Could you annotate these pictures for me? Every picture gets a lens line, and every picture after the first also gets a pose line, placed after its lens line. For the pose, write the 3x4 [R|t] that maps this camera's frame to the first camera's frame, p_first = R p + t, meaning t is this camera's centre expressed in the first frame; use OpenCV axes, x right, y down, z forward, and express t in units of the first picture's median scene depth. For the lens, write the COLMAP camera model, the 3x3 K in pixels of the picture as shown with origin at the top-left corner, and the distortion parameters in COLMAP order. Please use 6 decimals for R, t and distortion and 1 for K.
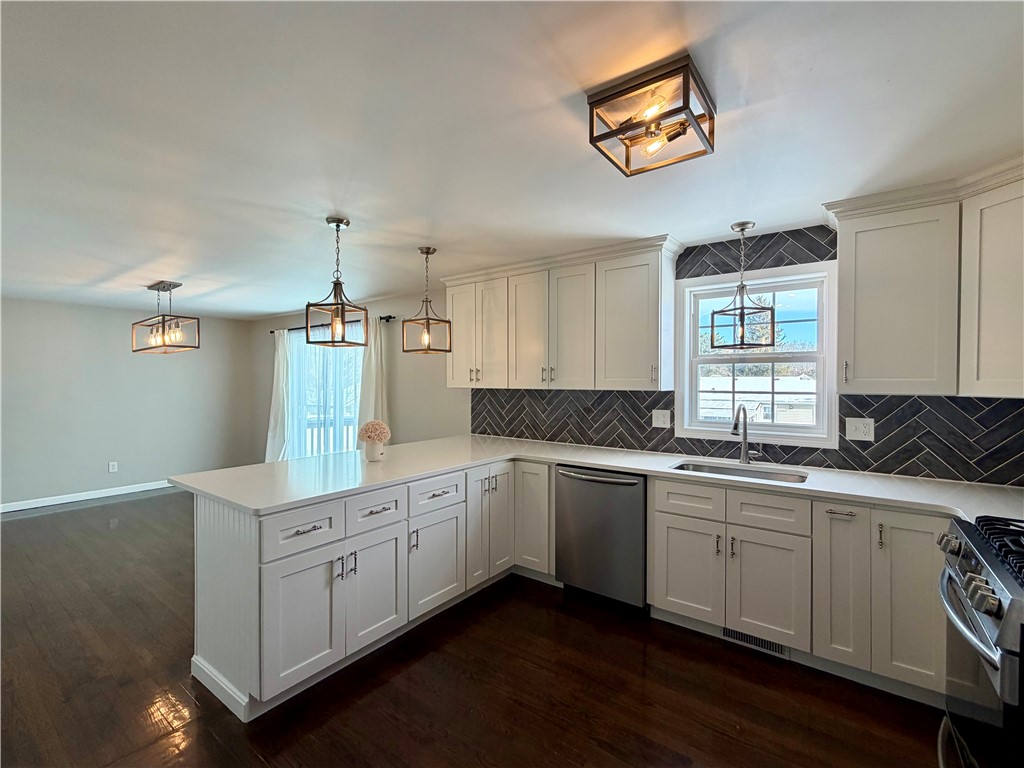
lens RADIAL K [[457.8, 0, 512.5], [0, 457.8, 384.3], [0, 0, 1]] dist [0.003977, -0.001116]
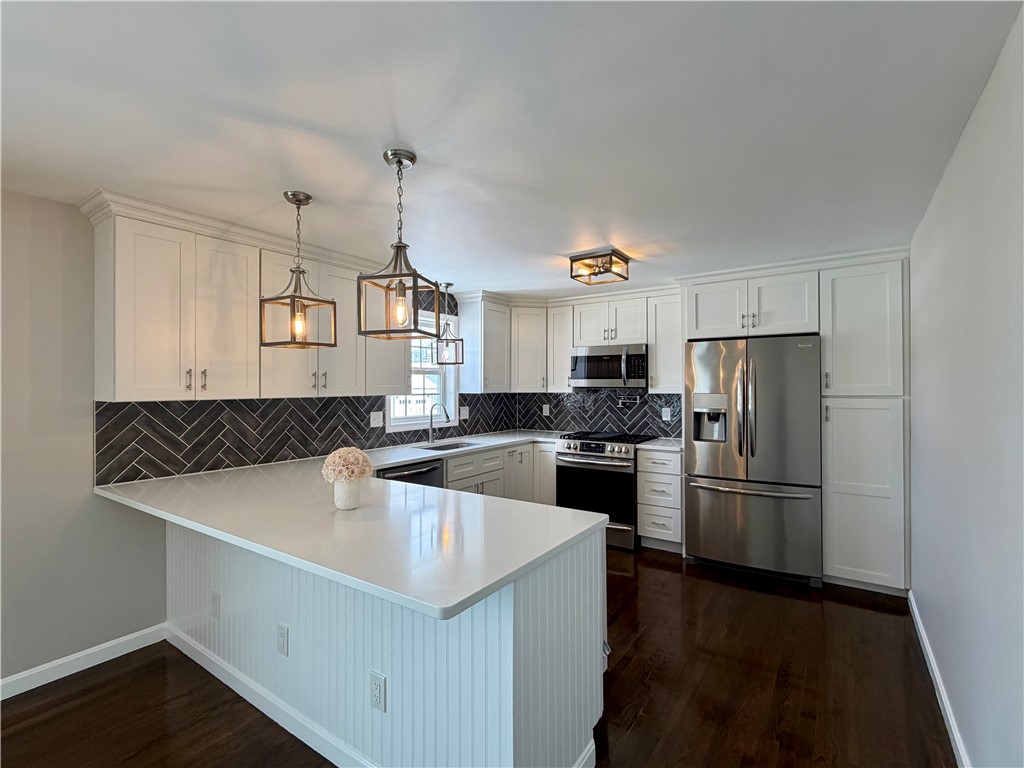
lens RADIAL K [[474.3, 0, 510.6], [0, 474.3, 383.2], [0, 0, 1]] dist [-0.004924, -0.000280]
pose [[-0.033465, 0.003609, 0.999433, -0.967135], [0.011673, 0.999927, -0.003220, -0.010080], [-0.999372, 0.011559, -0.033505, 0.758524]]
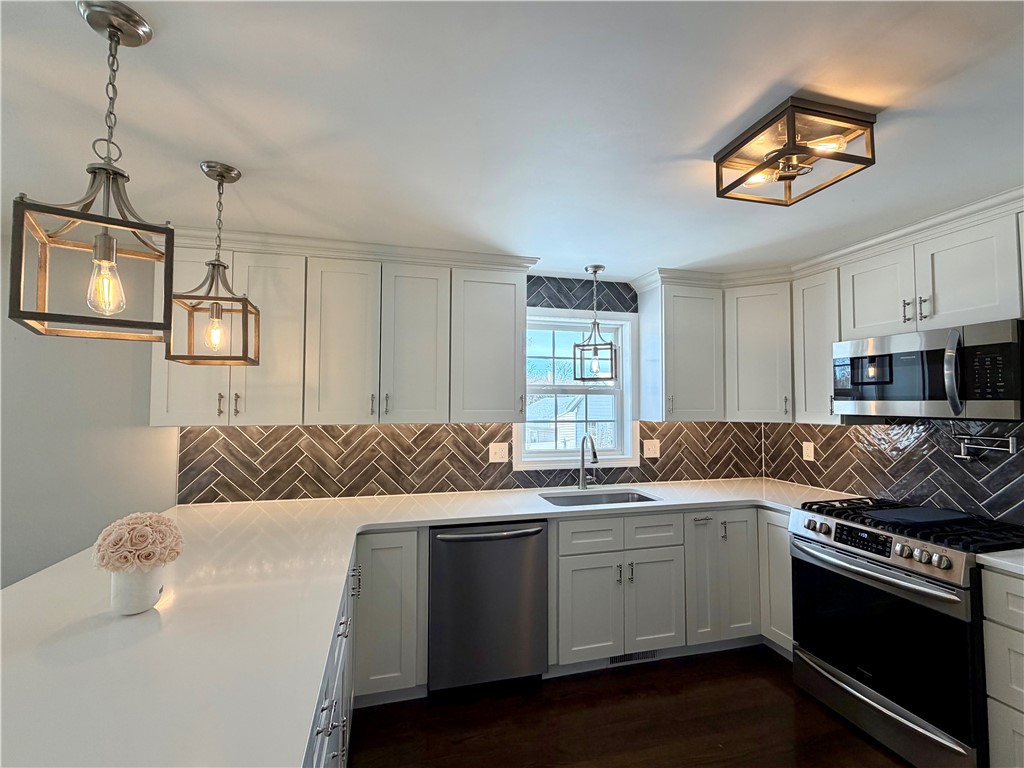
lens RADIAL K [[457.8, 0, 511.9], [0, 457.8, 384.4], [0, 0, 1]] dist [0.003977, -0.001116]
pose [[0.621282, 0.033013, 0.782892, -0.413781], [0.006492, 0.998861, -0.047272, -0.019714], [-0.783561, 0.034452, 0.620360, 0.440627]]
